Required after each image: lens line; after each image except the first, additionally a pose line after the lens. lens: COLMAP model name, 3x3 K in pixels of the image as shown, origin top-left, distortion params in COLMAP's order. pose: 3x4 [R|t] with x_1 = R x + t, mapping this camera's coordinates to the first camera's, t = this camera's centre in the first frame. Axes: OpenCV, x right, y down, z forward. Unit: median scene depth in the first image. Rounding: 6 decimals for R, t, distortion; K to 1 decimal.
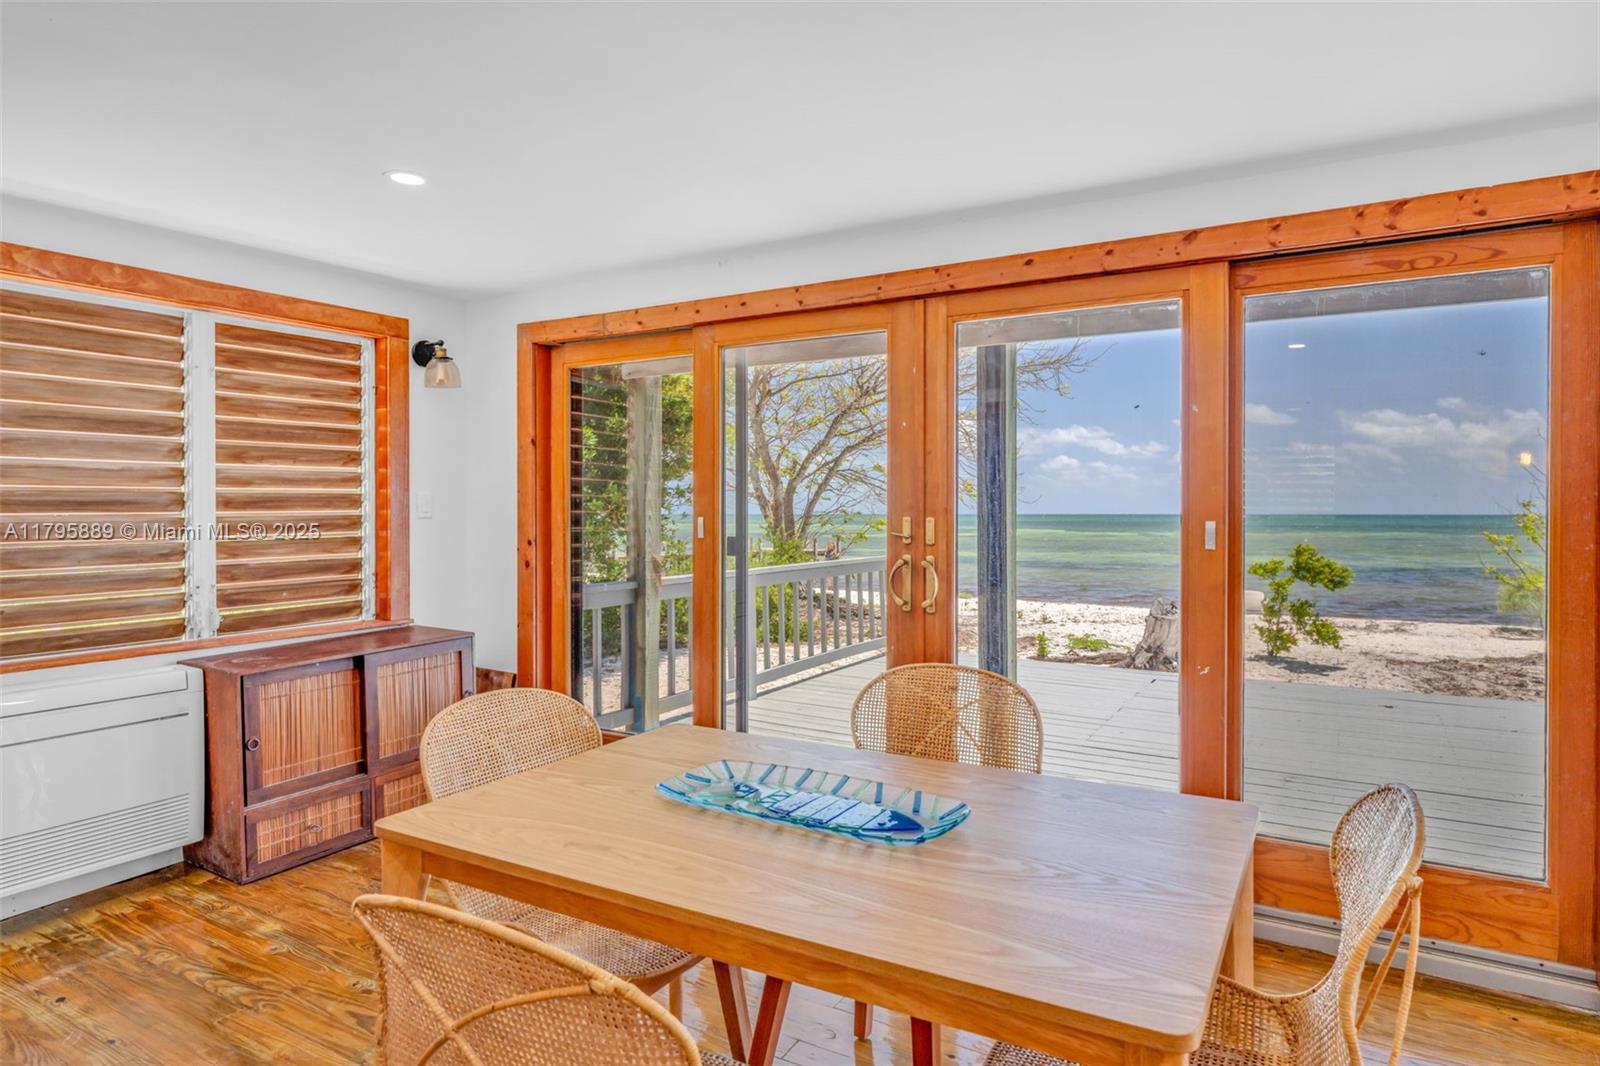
lens RADIAL K [[866.0, 0, 799.9], [0, 866.0, 529.3], [0, 0, 1]] dist [-0.000466, 0.000416]
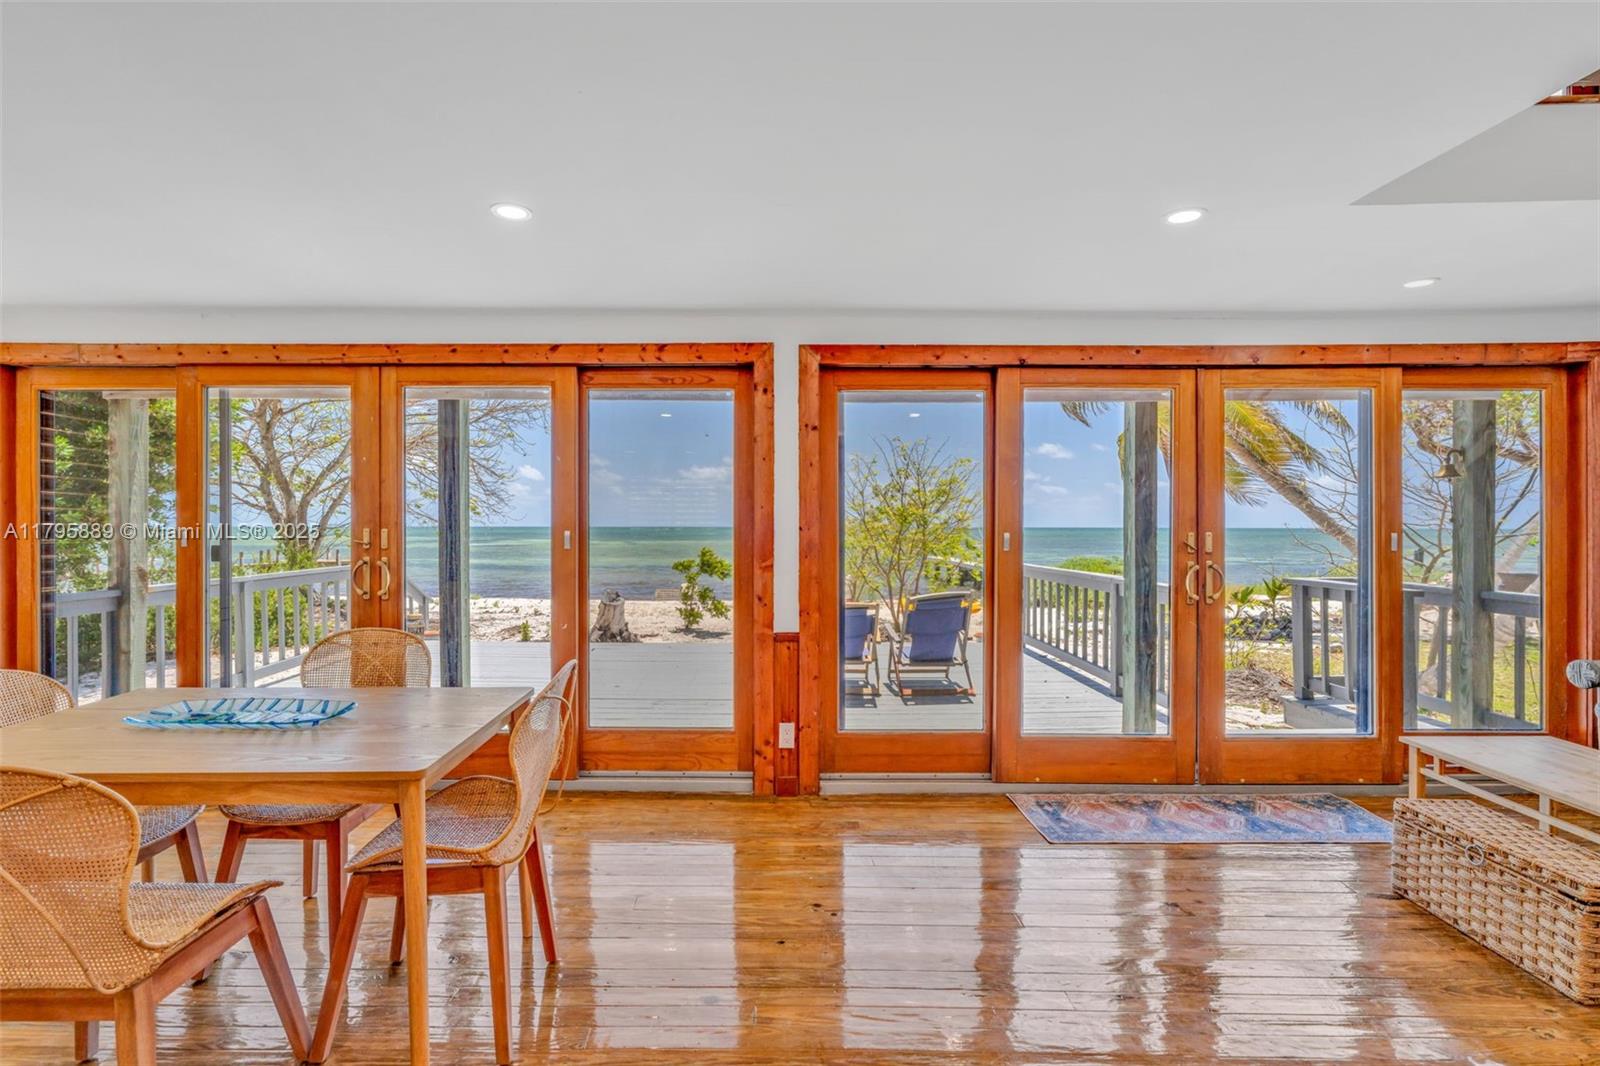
lens RADIAL K [[866.0, 0, 799.9], [0, 866.0, 534.4], [0, 0, 1]] dist [-0.000466, 0.000416]
pose [[0.893326, -0.003977, 0.449392, 0.094987], [0.008174, 0.999939, -0.007400, 0.007944], [-0.449335, 0.010284, 0.893304, -0.386747]]
